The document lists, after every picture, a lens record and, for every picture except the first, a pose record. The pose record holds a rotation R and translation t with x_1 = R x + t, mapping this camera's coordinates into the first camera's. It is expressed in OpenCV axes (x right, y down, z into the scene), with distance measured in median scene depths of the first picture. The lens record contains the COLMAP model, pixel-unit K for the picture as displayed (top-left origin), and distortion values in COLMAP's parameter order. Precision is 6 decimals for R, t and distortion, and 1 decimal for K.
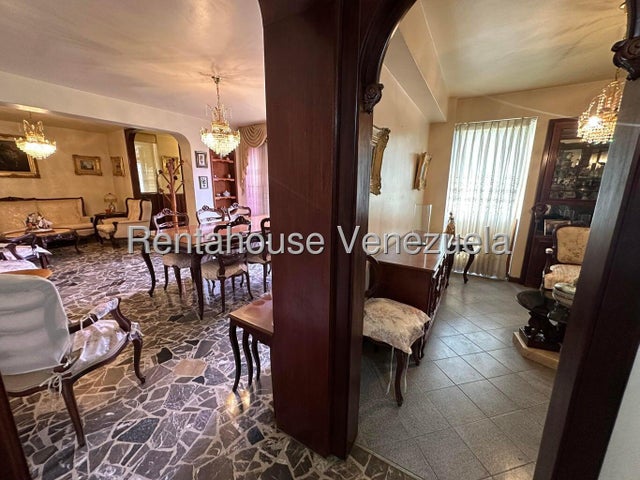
lens RADIAL K [[256.3, 0, 319.1], [0, 256.3, 239.9], [0, 0, 1]] dist [-0.004429, -0.000346]
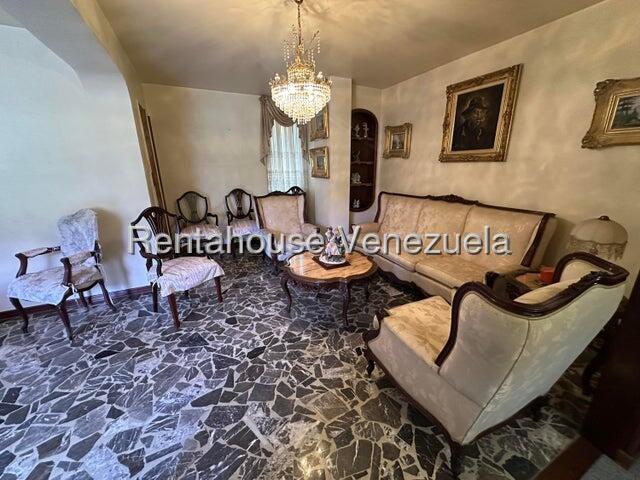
lens RADIAL K [[256.3, 0, 321.6], [0, 256.3, 238.0], [0, 0, 1]] dist [-0.004429, -0.000346]
pose [[-0.526766, 0.223646, -0.820061, -0.528331], [-0.175390, 0.915407, 0.362310, -0.236336], [0.831719, 0.334683, -0.442980, 1.030643]]
